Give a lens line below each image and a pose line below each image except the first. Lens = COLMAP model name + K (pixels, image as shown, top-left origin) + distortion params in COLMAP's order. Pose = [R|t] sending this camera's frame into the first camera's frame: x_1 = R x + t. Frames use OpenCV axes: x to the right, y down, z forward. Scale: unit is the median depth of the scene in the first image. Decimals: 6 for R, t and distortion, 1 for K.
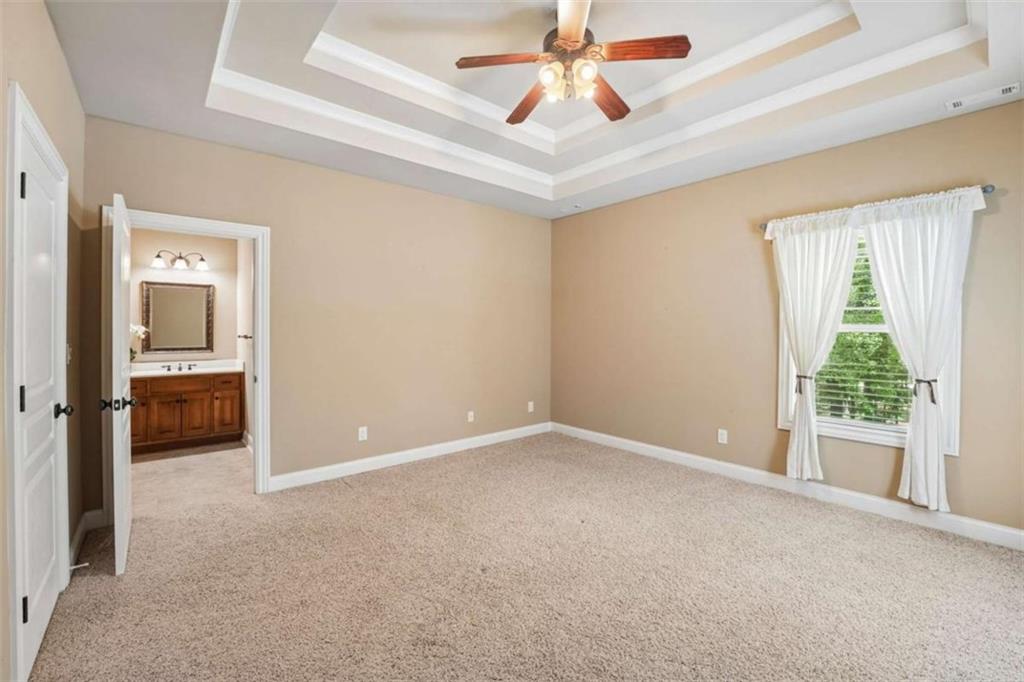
lens RADIAL K [[421.8, 0, 508.9], [0, 421.8, 334.4], [0, 0, 1]] dist [-0.031688, 0.000323]
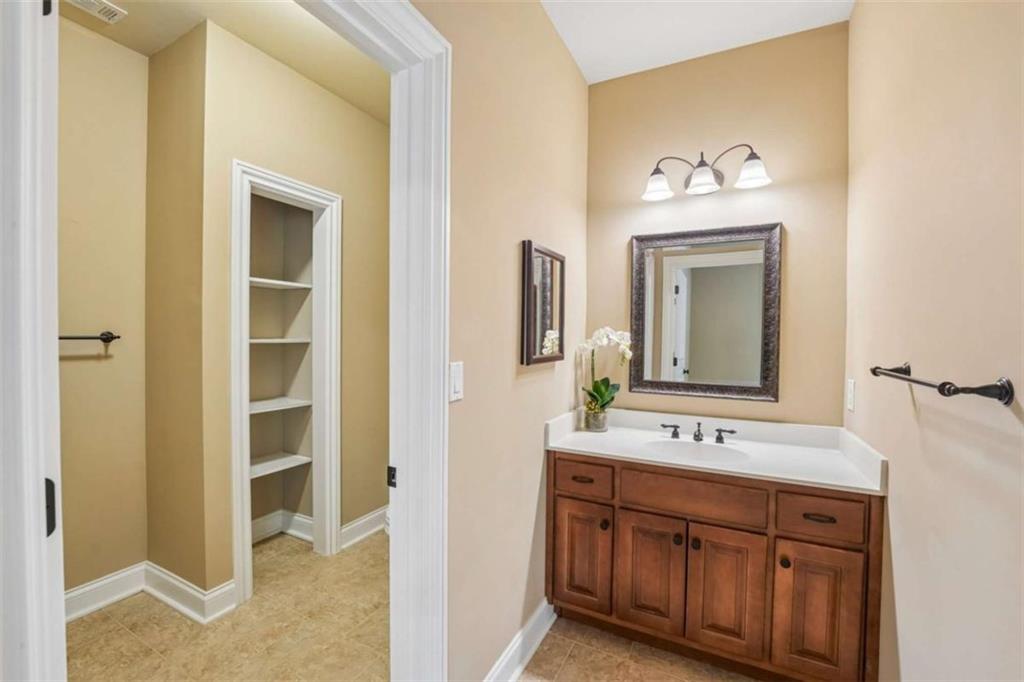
lens RADIAL K [[392.6, 0, 539.3], [0, 392.6, 338.3], [0, 0, 1]] dist [-0.019774, -0.000027]
pose [[0.392264, 0.008601, -0.919812, -0.517842], [-0.016672, 0.999859, 0.002239, -0.012538], [0.919702, 0.014456, 0.392352, 0.724164]]
